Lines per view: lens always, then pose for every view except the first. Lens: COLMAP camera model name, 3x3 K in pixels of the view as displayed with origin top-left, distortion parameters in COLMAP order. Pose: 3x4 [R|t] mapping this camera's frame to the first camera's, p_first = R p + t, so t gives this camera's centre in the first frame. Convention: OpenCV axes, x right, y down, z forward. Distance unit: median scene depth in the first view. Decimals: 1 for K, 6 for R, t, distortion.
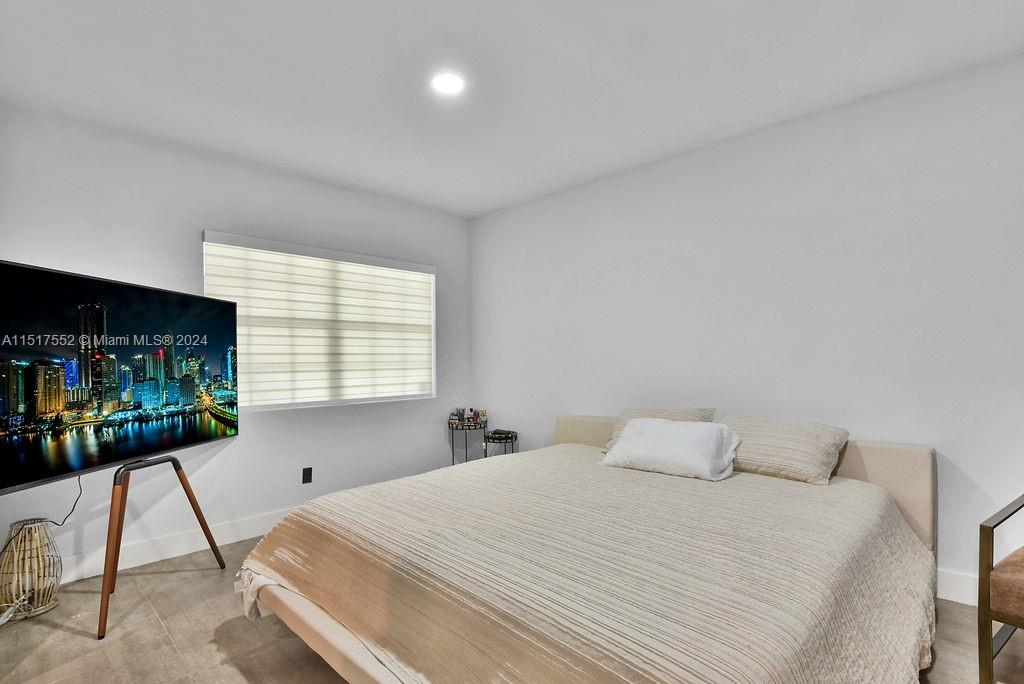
lens RADIAL K [[496.4, 0, 510.1], [0, 496.4, 379.4], [0, 0, 1]] dist [0.025277, -0.009889]
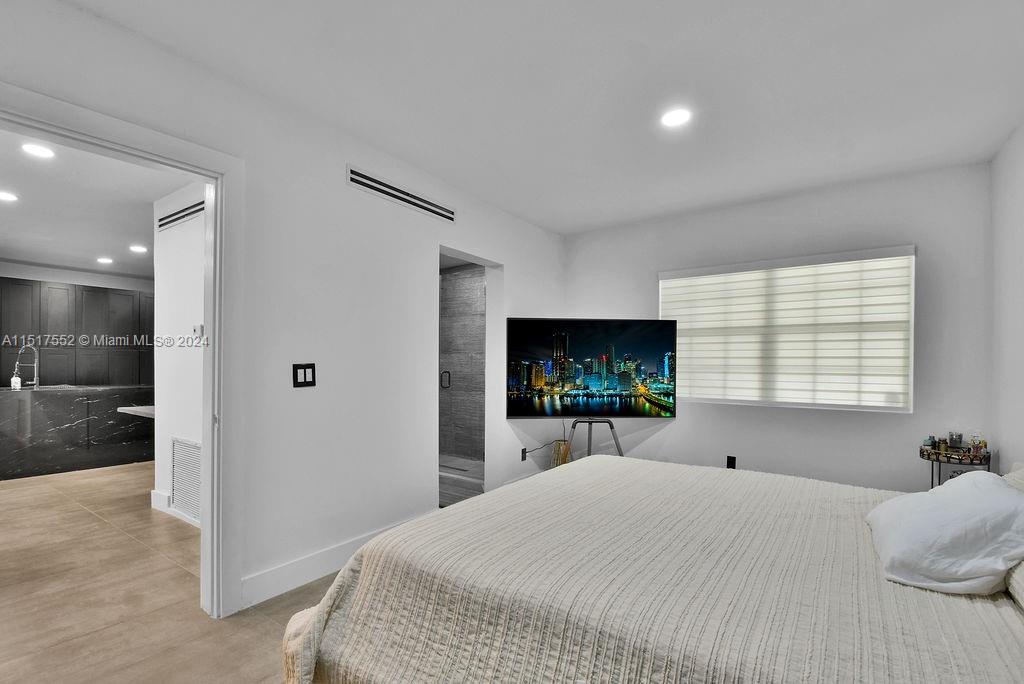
lens RADIAL K [[485.6, 0, 511.4], [0, 485.6, 368.6], [0, 0, 1]] dist [0.059685, -0.053445]
pose [[0.154418, 0.024295, -0.987707, 0.832164], [-0.044935, 0.998836, 0.017543, -0.030173], [0.986983, 0.041674, 0.155330, 0.425902]]
